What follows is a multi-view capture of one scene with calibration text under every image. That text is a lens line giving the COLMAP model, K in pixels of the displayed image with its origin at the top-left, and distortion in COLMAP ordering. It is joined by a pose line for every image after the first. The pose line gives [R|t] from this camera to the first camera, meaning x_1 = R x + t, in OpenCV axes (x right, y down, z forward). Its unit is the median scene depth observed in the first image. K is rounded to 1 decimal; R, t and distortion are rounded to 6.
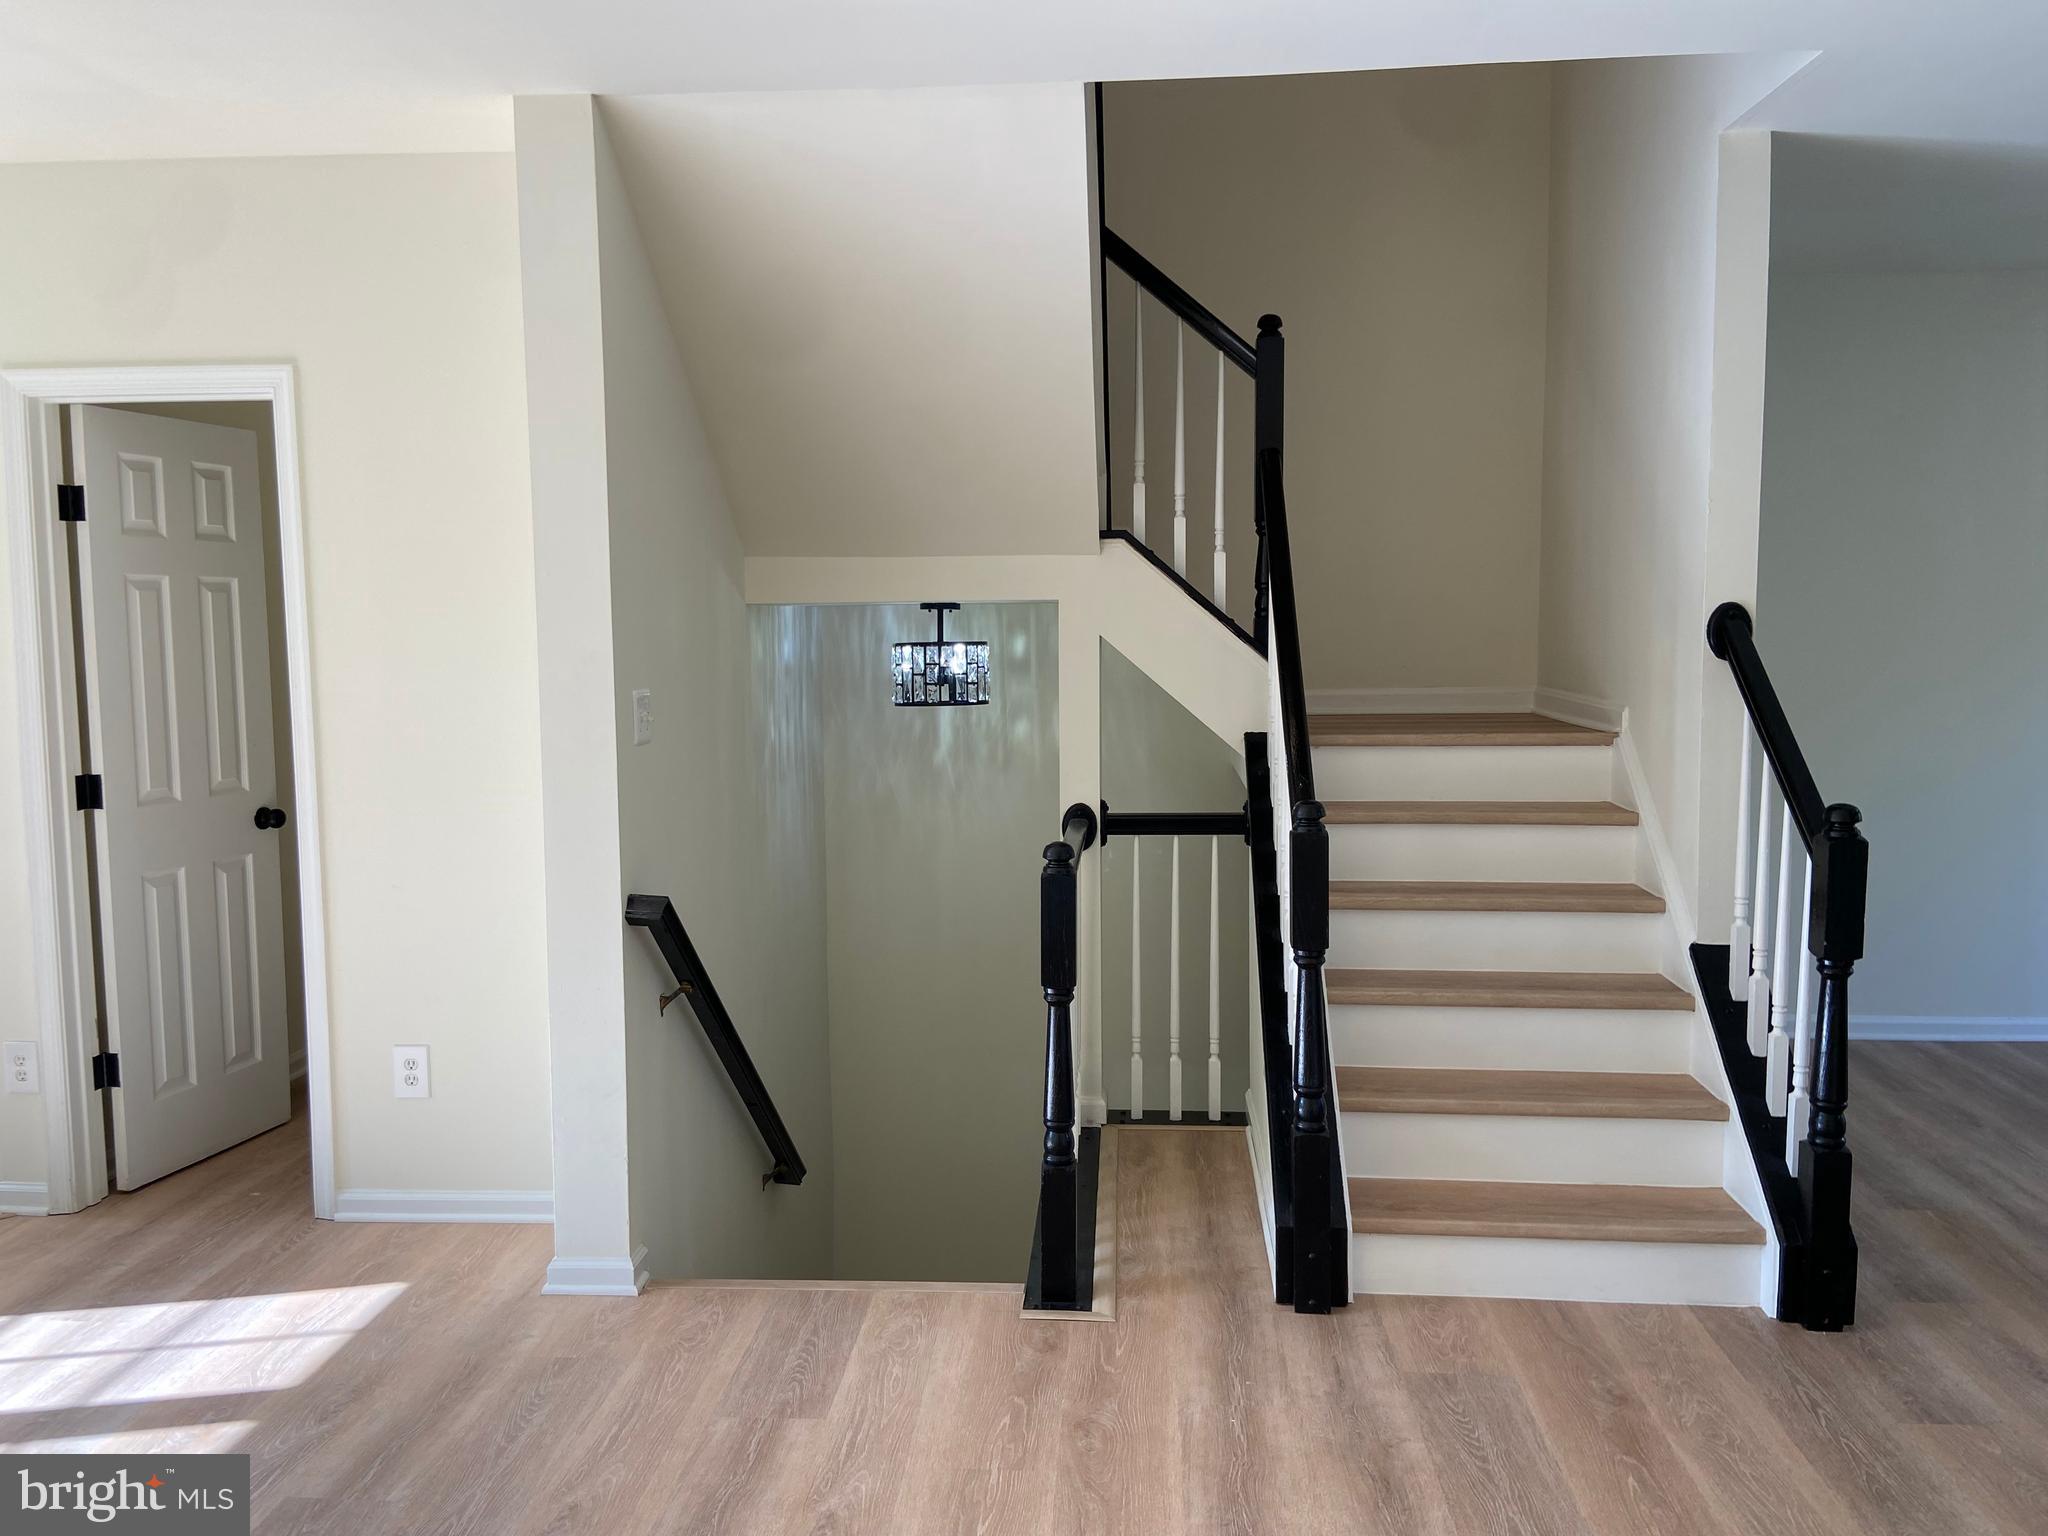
lens RADIAL K [[1516.0, 0, 1019.6], [0, 1516.0, 749.0], [0, 0, 1]] dist [0.122538, -0.158112]
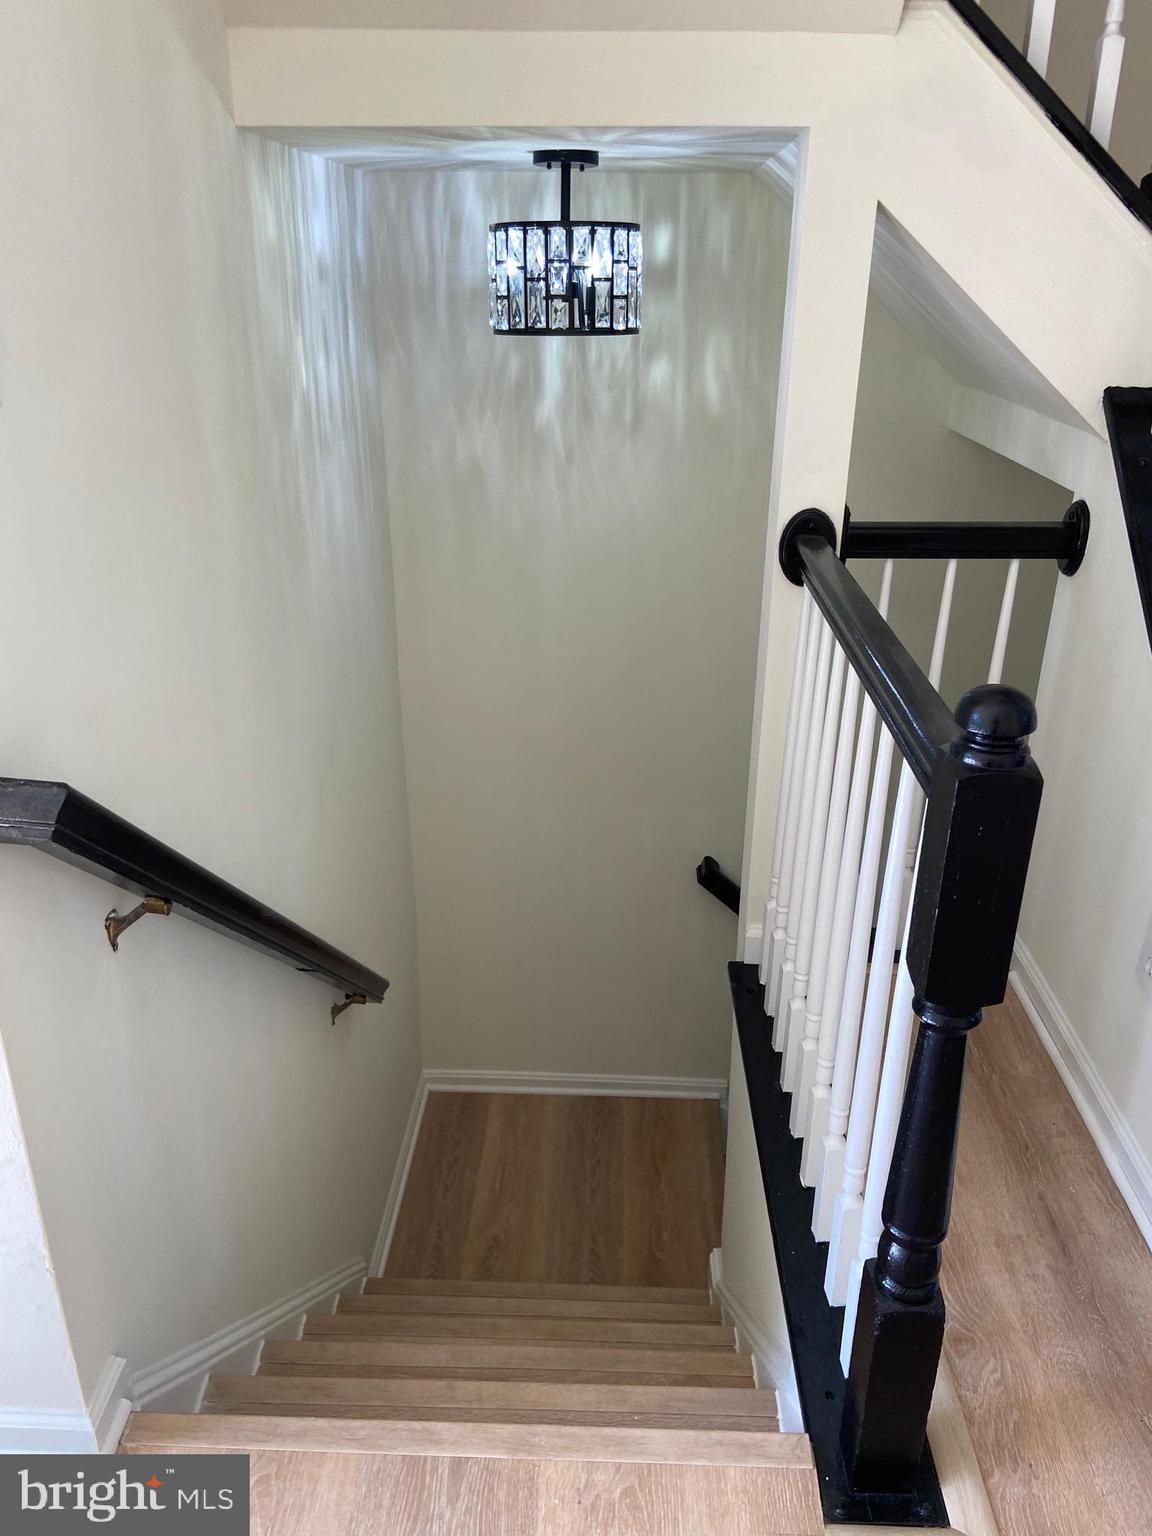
lens RADIAL K [[1137.0, 0, 574.8], [0, 1137.0, 764.6], [0, 0, 1]] dist [0.122538, -0.158112]
pose [[0.998904, -0.000022, 0.046805, -0.071498], [-0.014872, 0.948021, 0.317859, -0.011611], [-0.044379, -0.318207, 0.946982, 0.484011]]
